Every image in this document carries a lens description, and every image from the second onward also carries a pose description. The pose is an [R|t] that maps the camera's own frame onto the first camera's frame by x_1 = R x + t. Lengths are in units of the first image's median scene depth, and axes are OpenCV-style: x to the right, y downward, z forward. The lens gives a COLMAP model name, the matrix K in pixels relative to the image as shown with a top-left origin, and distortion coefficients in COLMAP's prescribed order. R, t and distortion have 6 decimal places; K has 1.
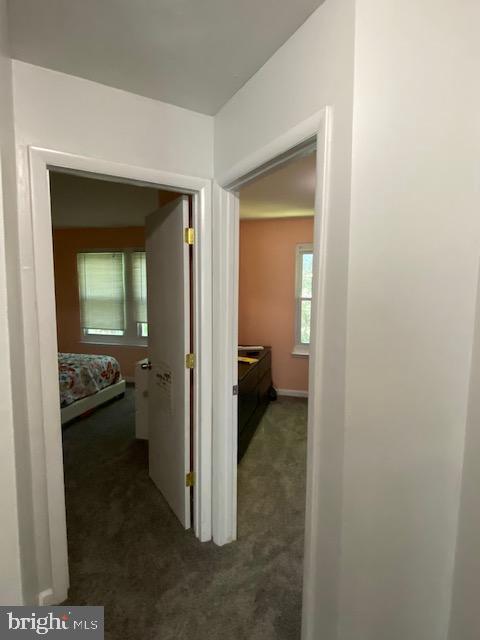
lens RADIAL K [[325.6, 0, 241.0], [0, 325.6, 317.0], [0, 0, 1]] dist [0.000926, -0.011379]
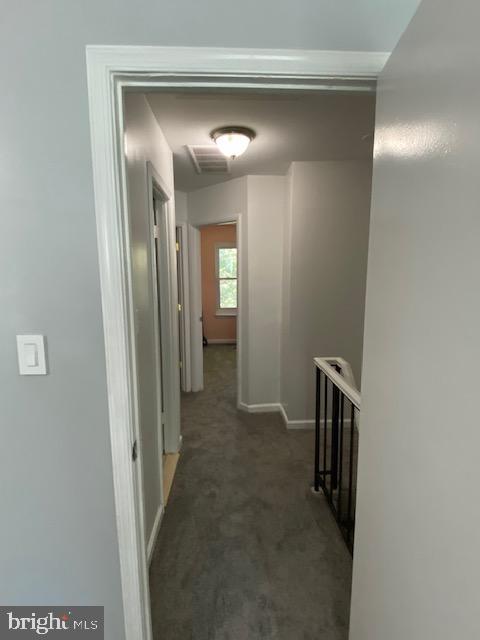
lens RADIAL K [[325.6, 0, 241.4], [0, 325.6, 318.4], [0, 0, 1]] dist [0.000926, -0.011379]
pose [[0.956971, -0.051371, 0.285601, -0.362649], [0.036181, 0.997648, 0.058213, 0.099039], [-0.287920, -0.045375, 0.956579, -1.112003]]
